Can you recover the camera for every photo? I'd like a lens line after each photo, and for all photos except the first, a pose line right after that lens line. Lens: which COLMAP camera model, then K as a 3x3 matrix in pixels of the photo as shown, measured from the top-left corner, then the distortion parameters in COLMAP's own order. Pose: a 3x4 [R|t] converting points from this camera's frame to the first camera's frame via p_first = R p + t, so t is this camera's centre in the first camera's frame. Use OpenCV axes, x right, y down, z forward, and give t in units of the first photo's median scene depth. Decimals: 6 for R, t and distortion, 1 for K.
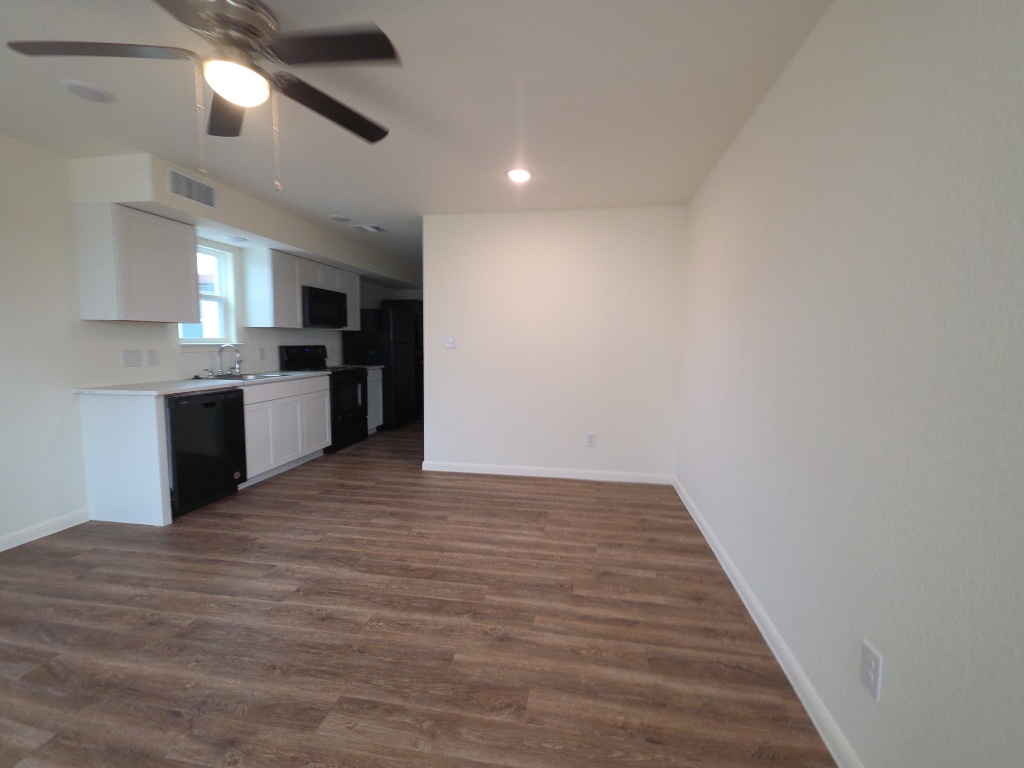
lens RADIAL K [[432.8, 0, 518.5], [0, 432.8, 377.2], [0, 0, 1]] dist [0.020932, -0.010731]
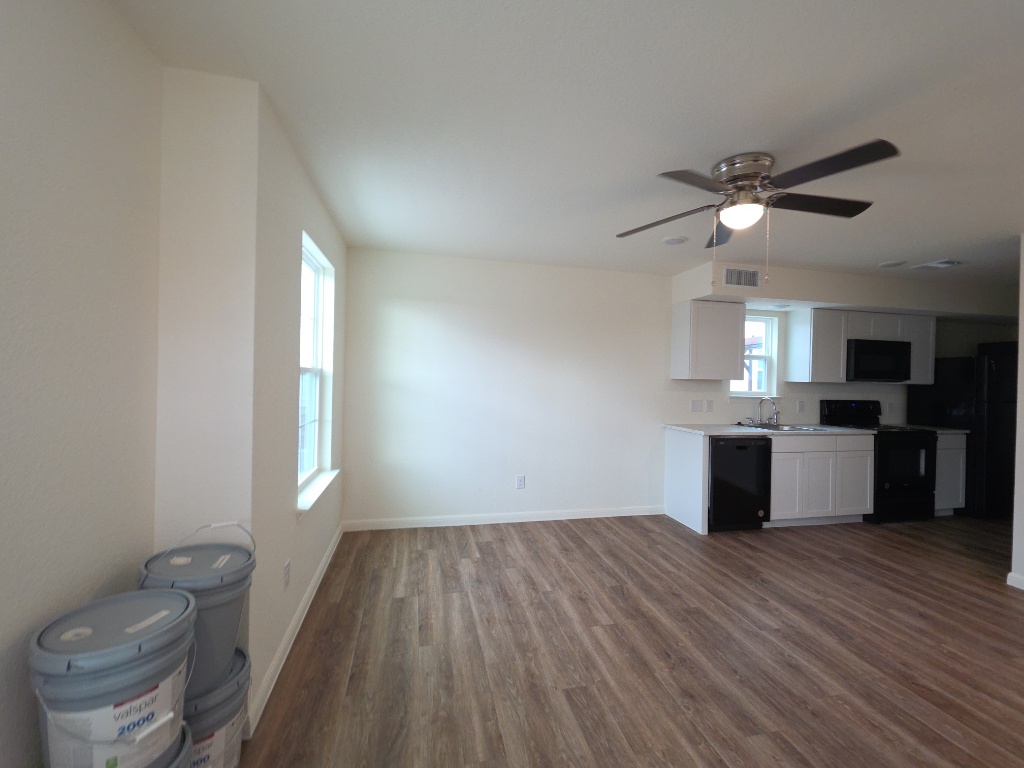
lens RADIAL K [[432.8, 0, 518.5], [0, 432.8, 377.2], [0, 0, 1]] dist [0.020932, -0.010731]
pose [[0.382646, -0.002168, -0.923892, 0.196307], [-0.095316, 0.994569, -0.041810, -0.024692], [0.918965, 0.104060, 0.380361, -0.059780]]
